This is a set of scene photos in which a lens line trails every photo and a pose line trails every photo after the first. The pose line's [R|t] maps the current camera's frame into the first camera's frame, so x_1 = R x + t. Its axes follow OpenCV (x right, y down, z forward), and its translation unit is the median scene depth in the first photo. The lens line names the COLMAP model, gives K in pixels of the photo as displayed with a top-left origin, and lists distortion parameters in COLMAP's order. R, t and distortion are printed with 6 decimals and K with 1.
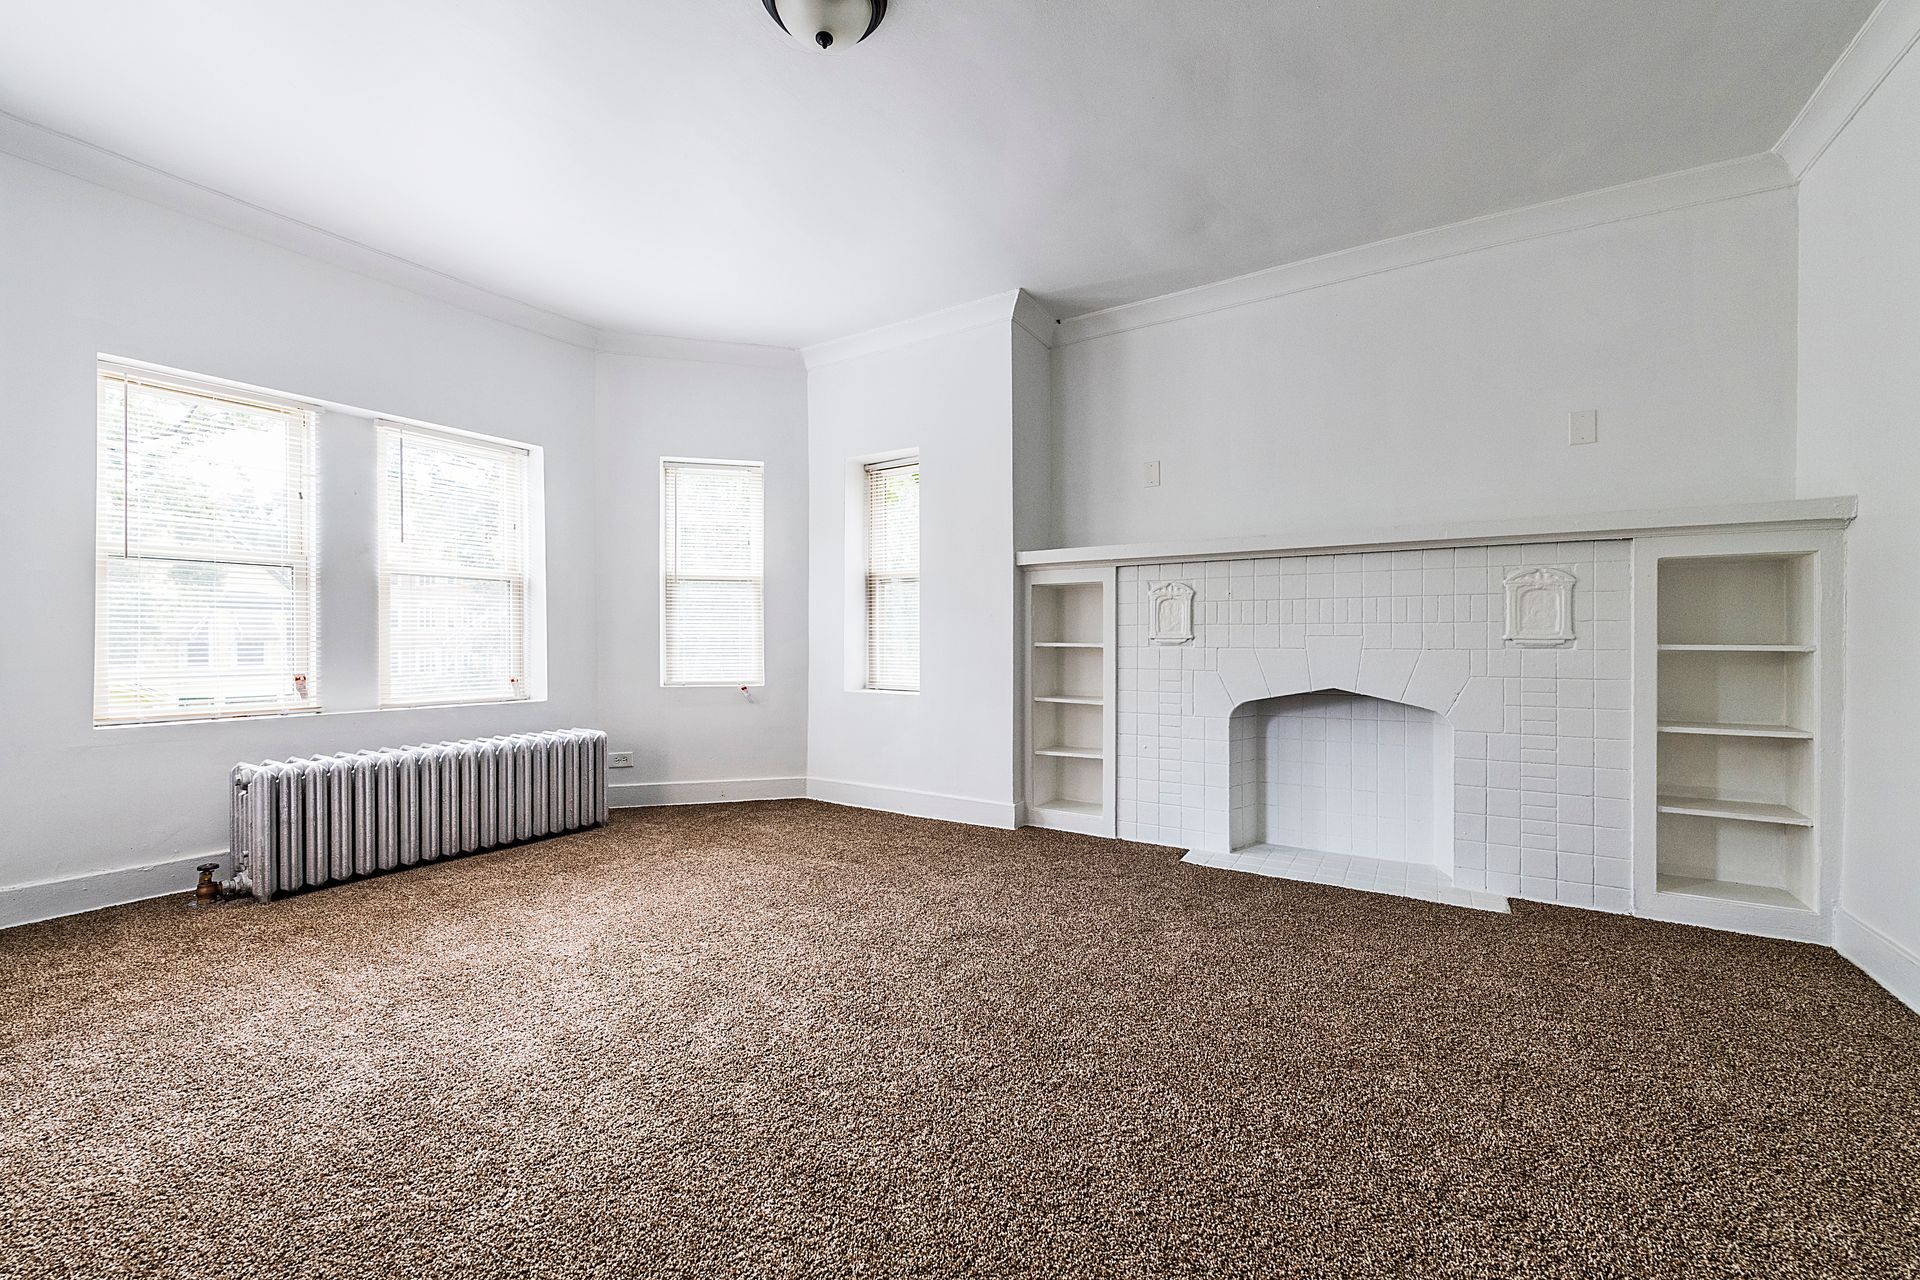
lens RADIAL K [[768.4, 0, 960.0], [0, 768.4, 640.0], [0, 0, 1]] dist [0.001499, -0.005062]
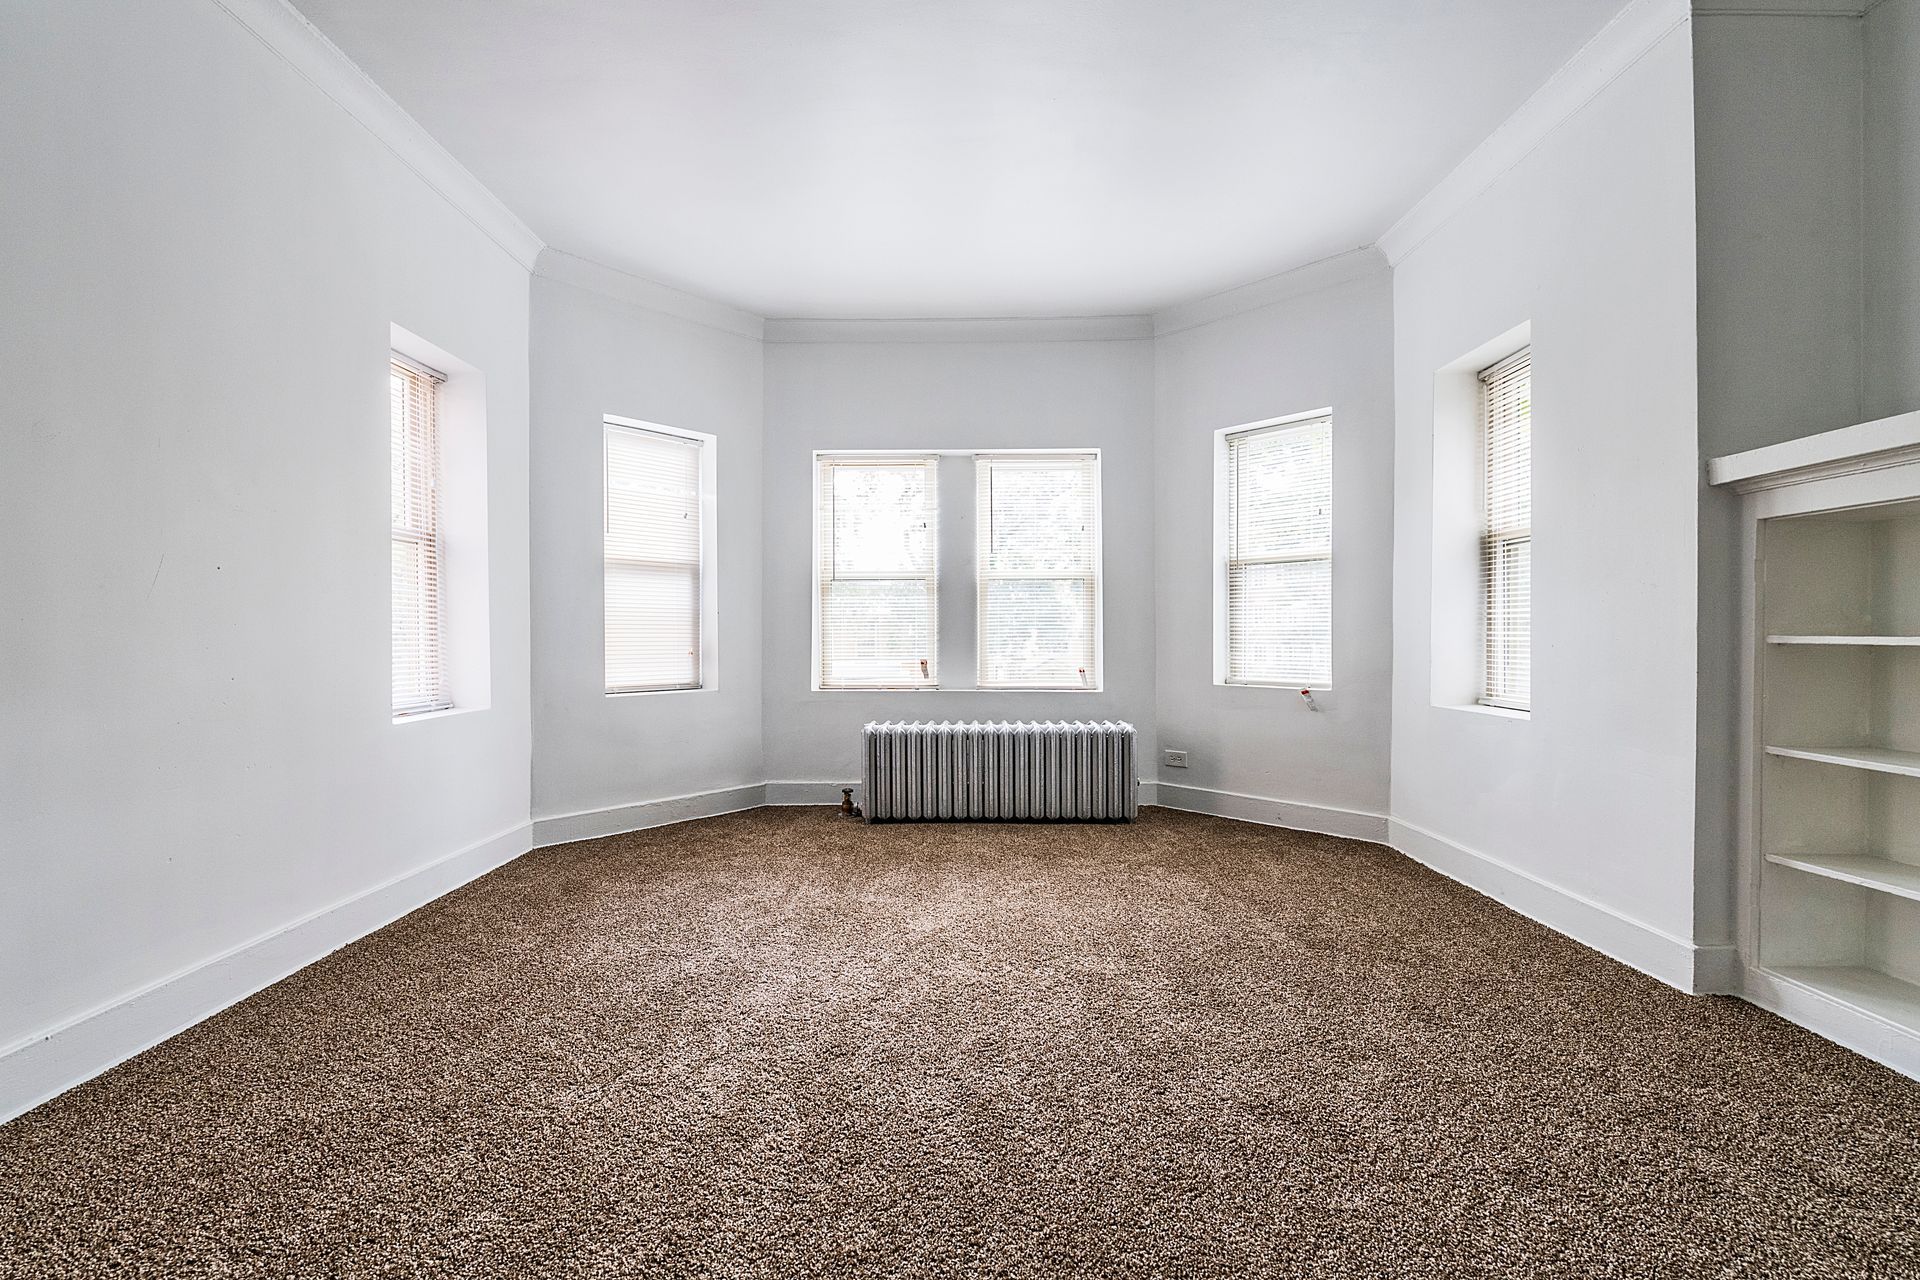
lens RADIAL K [[768.4, 0, 960.0], [0, 768.4, 640.0], [0, 0, 1]] dist [0.001499, -0.005062]
pose [[0.507364, 0.005600, -0.861714, 0.268736], [0.004359, 0.999949, 0.009065, -0.001184], [0.861721, -0.008356, 0.507314, 0.314277]]
